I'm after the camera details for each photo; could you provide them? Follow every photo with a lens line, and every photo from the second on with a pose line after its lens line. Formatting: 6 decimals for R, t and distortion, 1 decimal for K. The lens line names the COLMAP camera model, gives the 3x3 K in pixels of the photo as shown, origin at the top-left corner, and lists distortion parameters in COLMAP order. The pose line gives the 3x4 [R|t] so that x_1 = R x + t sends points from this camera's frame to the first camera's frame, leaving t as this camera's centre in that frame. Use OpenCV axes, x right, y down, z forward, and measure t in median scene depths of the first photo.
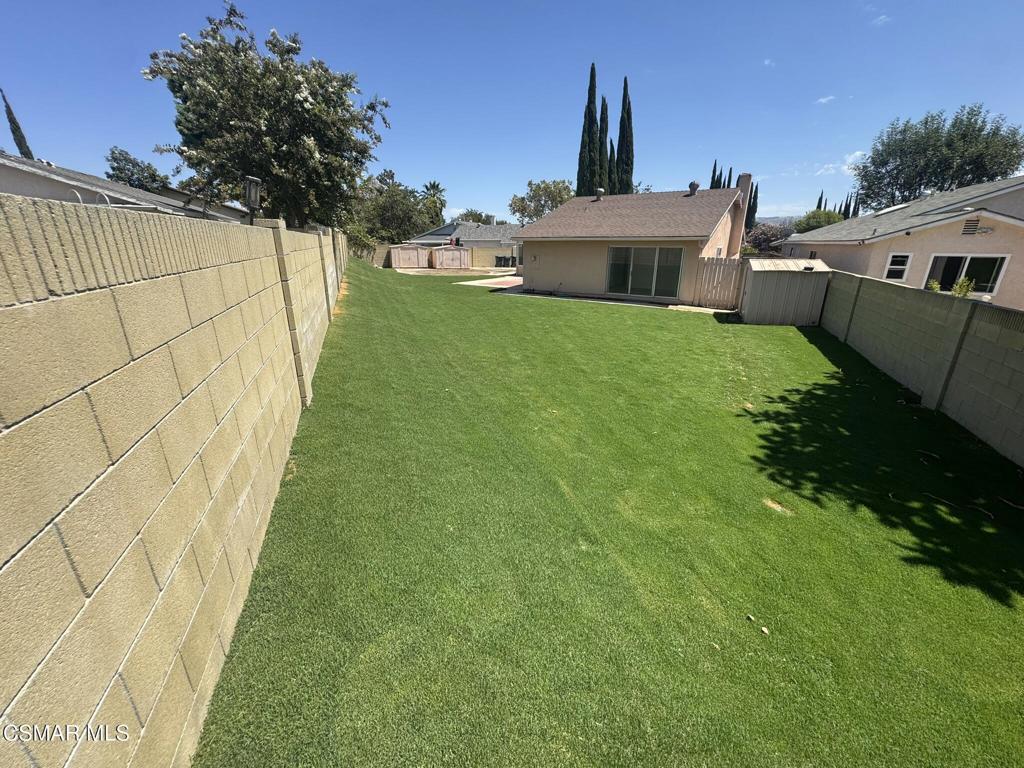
lens RADIAL K [[410.1, 0, 510.6], [0, 410.1, 383.4], [0, 0, 1]] dist [-0.002157, 0.000805]
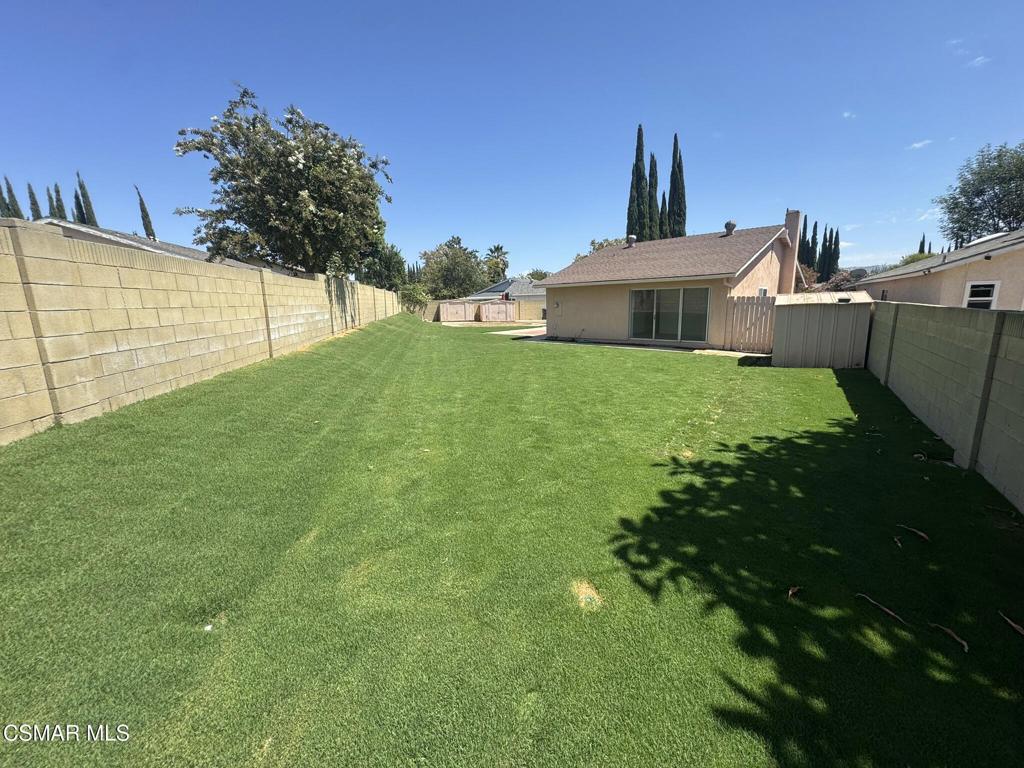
lens RADIAL K [[413.0, 0, 509.8], [0, 413.0, 380.2], [0, 0, 1]] dist [-0.003148, 0.000046]
pose [[0.985259, 0.006544, -0.170946, 0.171629], [-0.030830, 0.989699, -0.139807, 0.015935], [0.168270, 0.143017, 0.975311, 0.077851]]
